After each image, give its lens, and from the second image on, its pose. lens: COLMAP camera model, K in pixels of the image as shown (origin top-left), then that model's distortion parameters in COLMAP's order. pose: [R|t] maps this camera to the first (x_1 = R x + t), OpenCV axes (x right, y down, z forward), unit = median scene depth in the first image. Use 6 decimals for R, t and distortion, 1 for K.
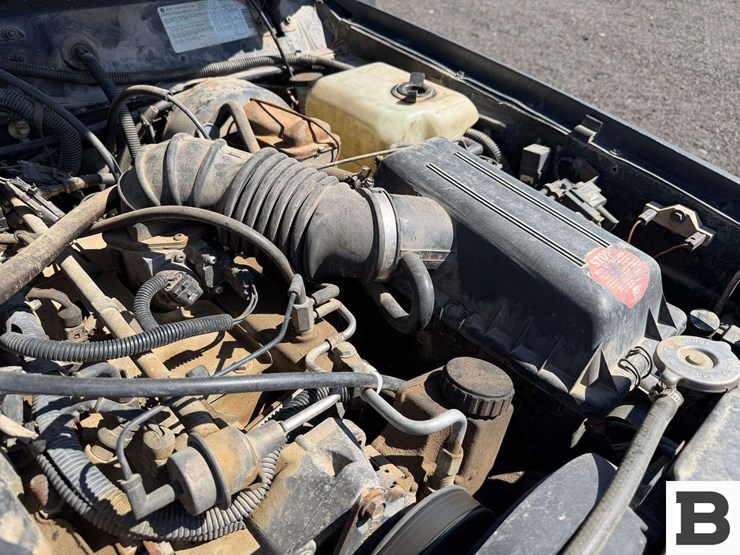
lens RADIAL K [[520.0, 0, 361.3], [0, 520.0, 266.9], [0, 0, 1]] dist [0.068529, -0.083182]
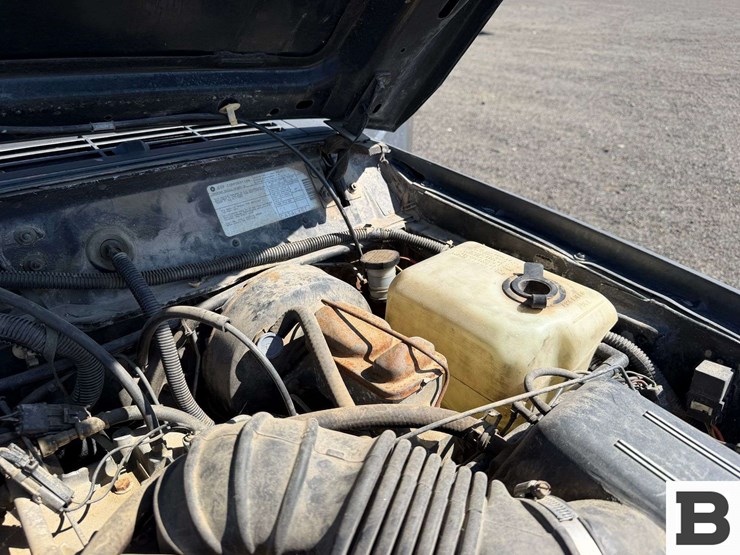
lens RADIAL K [[520.0, 0, 361.3], [0, 520.0, 266.9], [0, 0, 1]] dist [0.068529, -0.083182]
pose [[0.999598, -0.018076, -0.021828, -0.116776], [0.013852, 0.983542, -0.180146, -0.198311], [0.024725, 0.179771, 0.983398, 0.194930]]
